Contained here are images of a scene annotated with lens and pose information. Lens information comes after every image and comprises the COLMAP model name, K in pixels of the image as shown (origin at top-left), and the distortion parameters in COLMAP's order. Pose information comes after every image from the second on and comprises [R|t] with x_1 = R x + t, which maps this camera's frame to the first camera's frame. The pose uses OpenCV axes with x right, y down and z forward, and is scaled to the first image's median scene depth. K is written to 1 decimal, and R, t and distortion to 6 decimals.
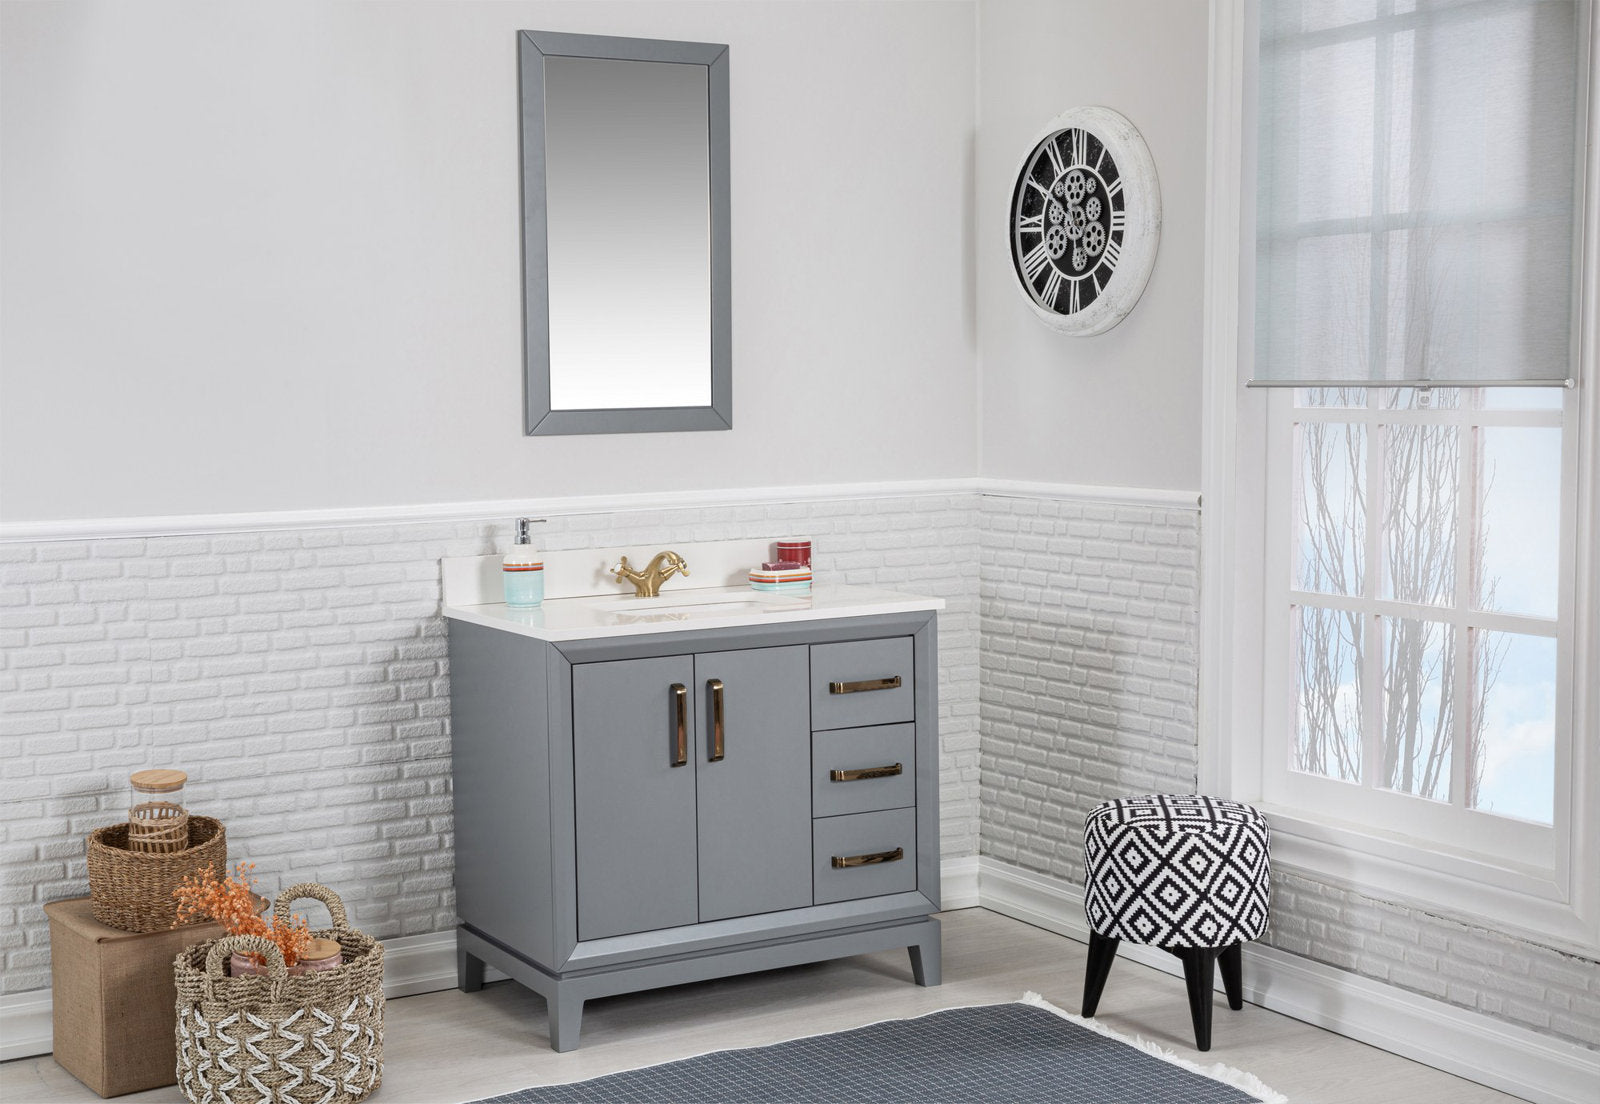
lens RADIAL K [[2354.2, 0, 799.7], [0, 2354.2, 561.5], [0, 0, 1]] dist [0.194062, 0.000000]
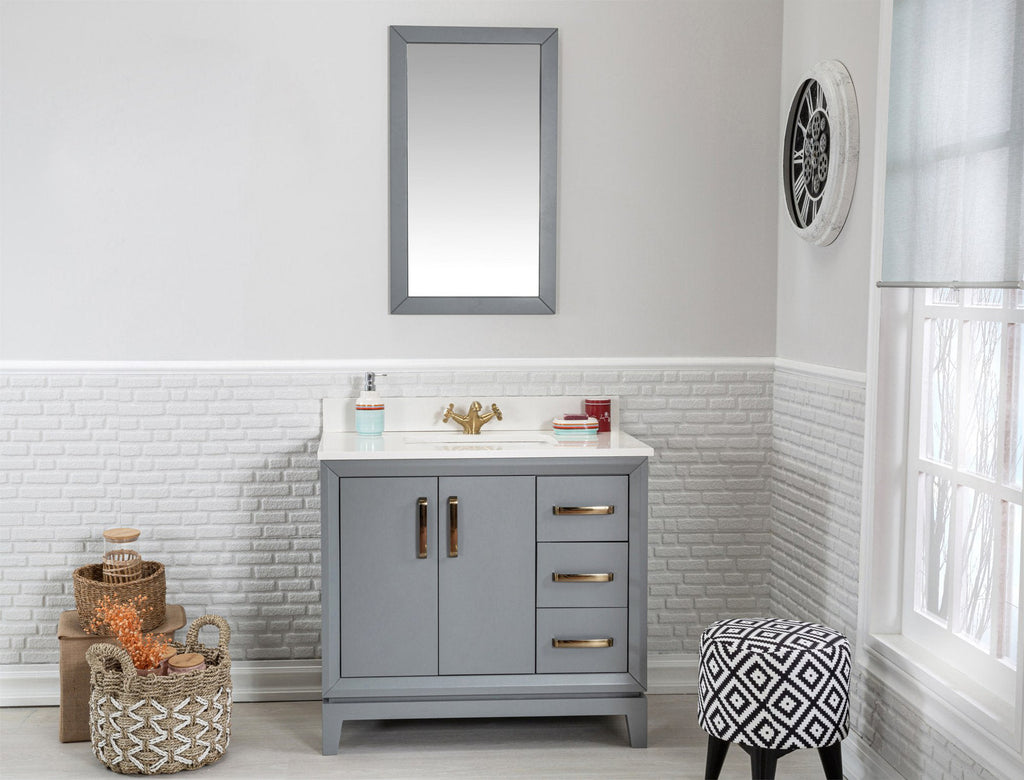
lens RADIAL K [[1560.5, 0, 466.5], [0, 1560.5, 393.2], [0, 0, 1]] dist [0.155998, 0.000000]
pose [[0.899437, 0.046200, -0.434602, 0.336346], [-0.050944, 0.998701, 0.000734, -0.009514], [0.434071, 0.021480, 0.900622, 0.186293]]
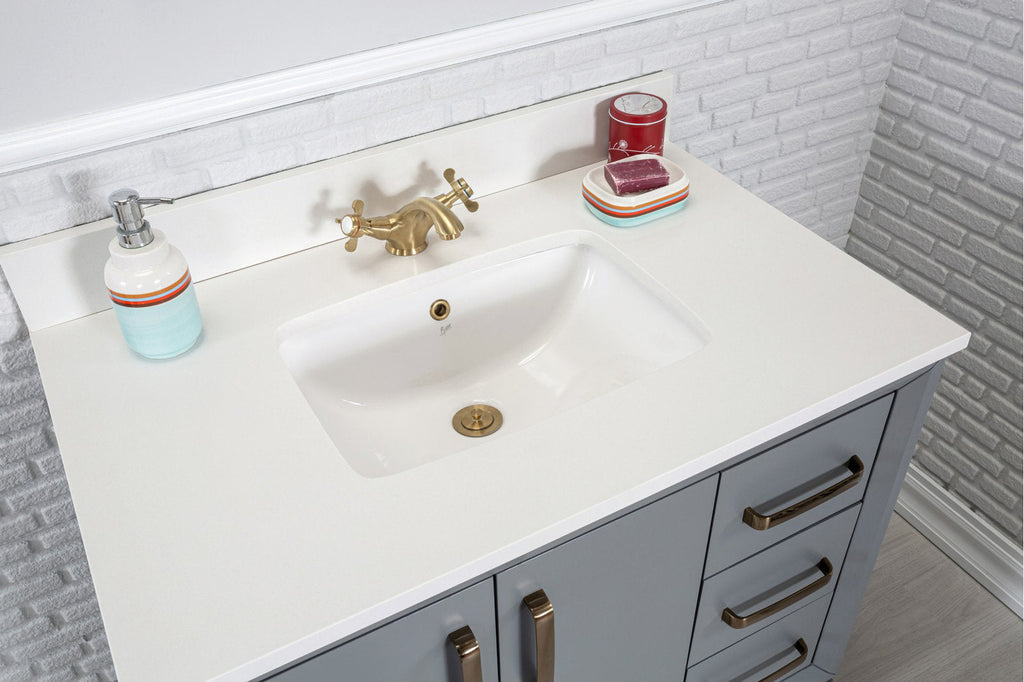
lens RADIAL K [[944.6, 0, 505.9], [0, 944.6, 343.1], [0, 0, 1]] dist [0.005349, 0.000000]
pose [[0.999858, 0.005981, -0.015763, -0.037581], [0.003655, 0.835827, 0.548980, -0.096057], [0.016458, -0.548960, 0.835687, 0.817331]]
